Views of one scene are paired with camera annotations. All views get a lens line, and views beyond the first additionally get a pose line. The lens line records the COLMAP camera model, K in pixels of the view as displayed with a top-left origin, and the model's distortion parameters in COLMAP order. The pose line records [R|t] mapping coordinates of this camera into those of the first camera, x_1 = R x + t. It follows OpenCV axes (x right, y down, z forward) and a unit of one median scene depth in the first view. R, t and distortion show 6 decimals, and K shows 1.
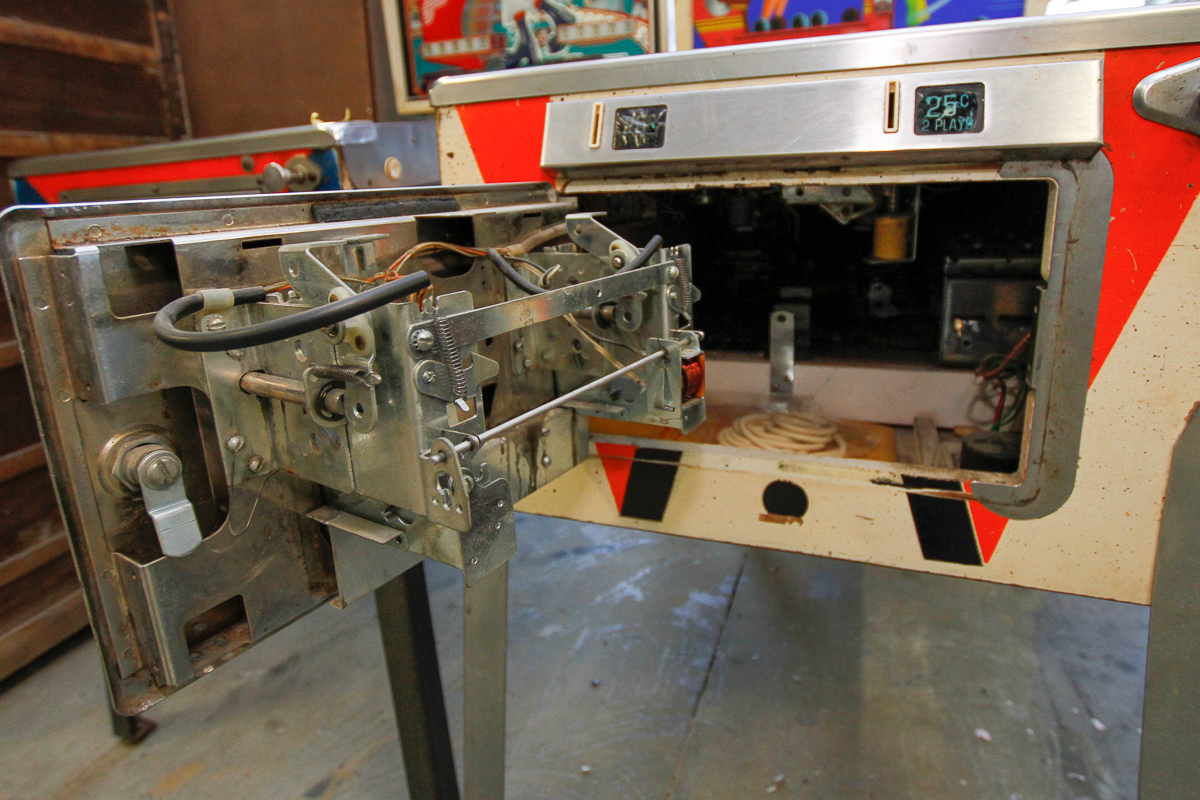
lens RADIAL K [[682.6, 0, 597.6], [0, 682.6, 339.8], [0, 0, 1]] dist [-0.030613, 0.004025]
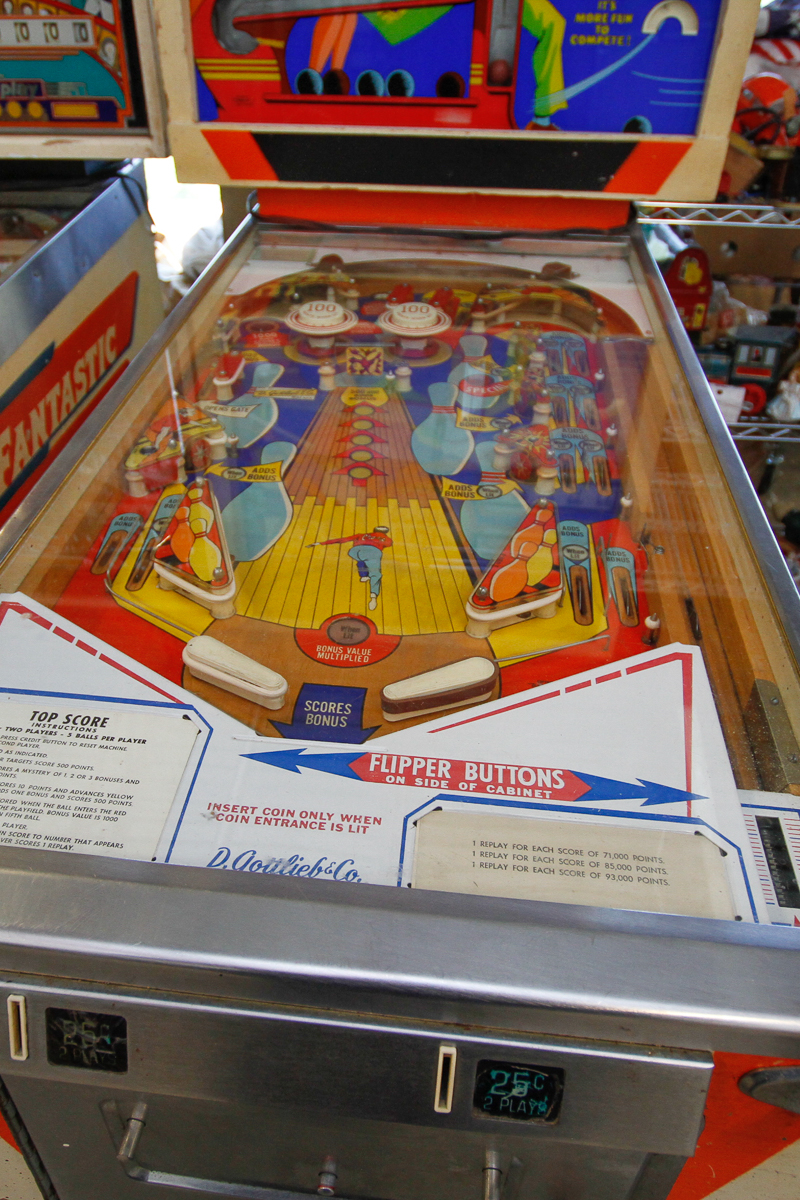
lens RADIAL K [[892.5, 0, 367.9], [0, 892.5, 621.8], [0, 0, 1]] dist [-0.031757, 0.010066]
pose [[0.966160, -0.112201, 0.232261, 0.167772], [0.012557, 0.919829, 0.392118, -0.996925], [-0.257636, -0.375932, 0.890111, 0.323148]]
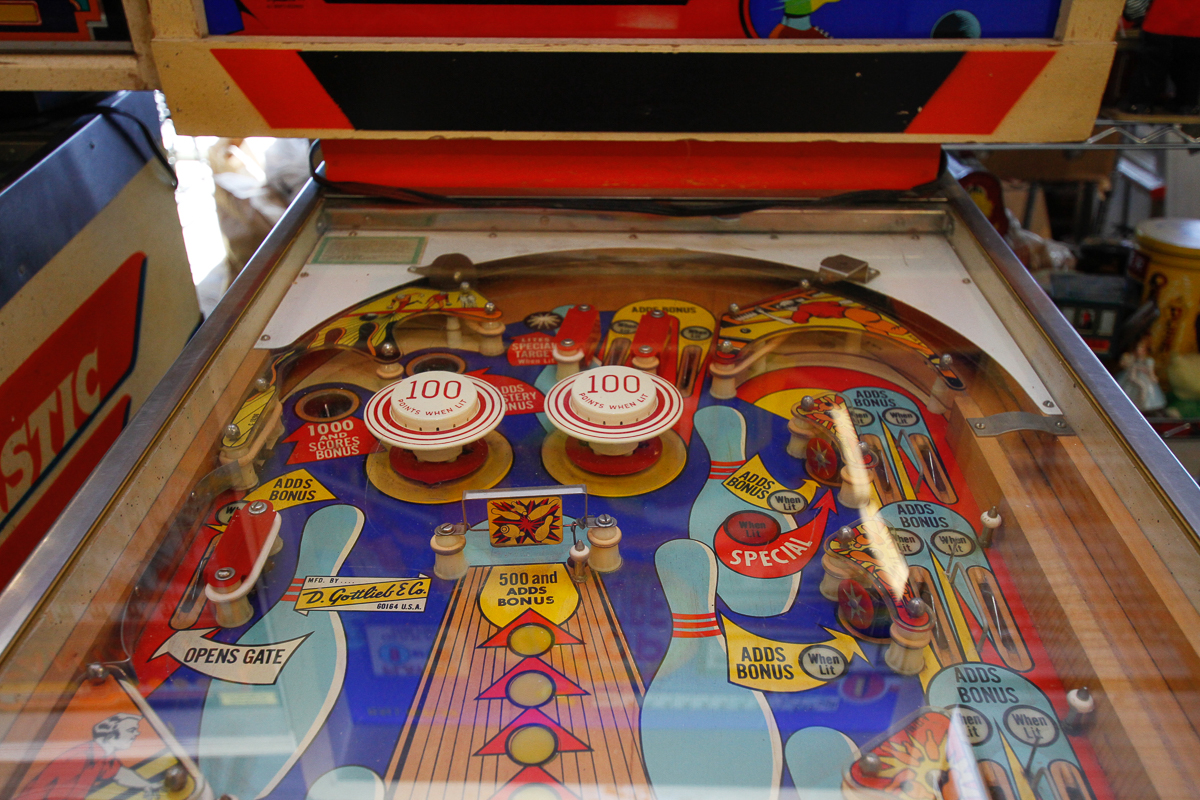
lens RADIAL K [[1037.6, 0, 600.6], [0, 1037.6, 410.6], [0, 0, 1]] dist [-0.001585, 0.037906]
pose [[0.937907, -0.133199, 0.320295, 0.414259], [0.041099, 0.959505, 0.278676, -1.178894], [-0.344444, -0.248209, 0.905401, 1.274776]]
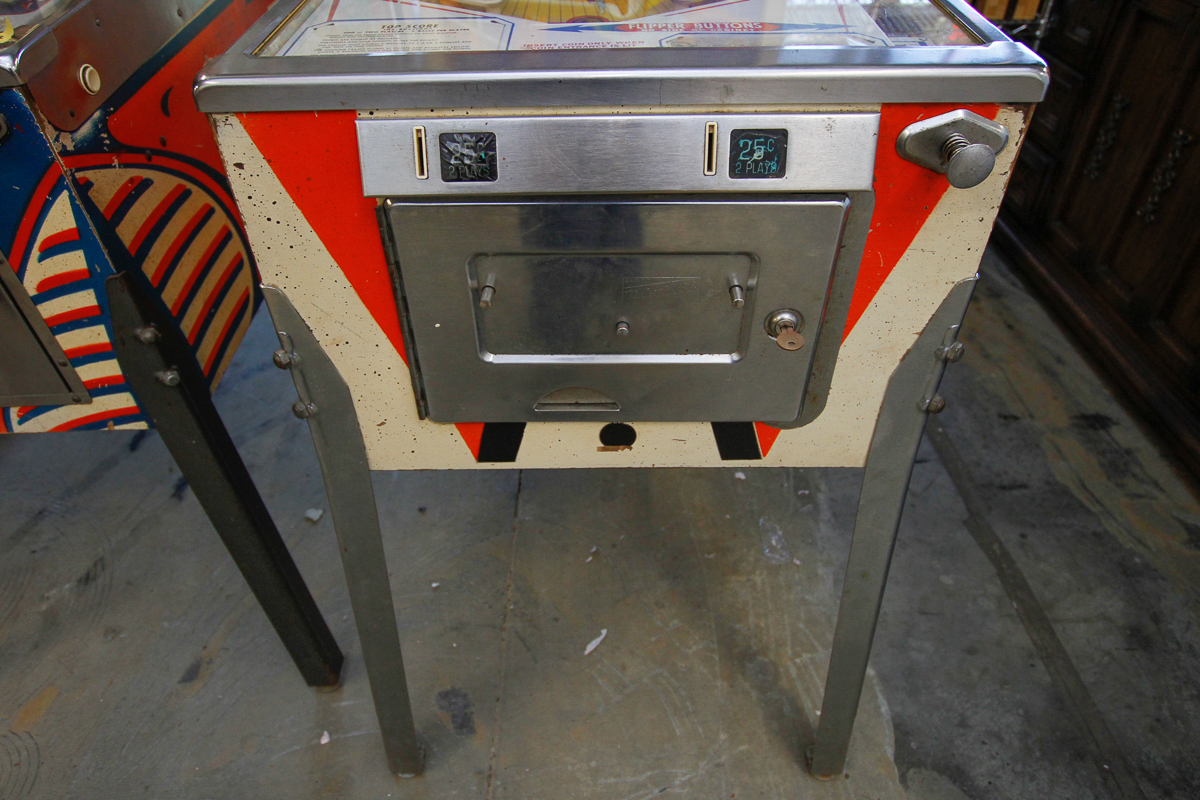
lens RADIAL K [[758.3, 0, 588.6], [0, 758.3, 393.6], [0, 0, 1]] dist [-0.027780, 0.006613]
pose [[0.933988, -0.213351, 0.286614, -0.156799], [0.062839, 0.887735, 0.456045, -0.486571], [-0.351735, -0.407930, 0.842541, -0.100619]]
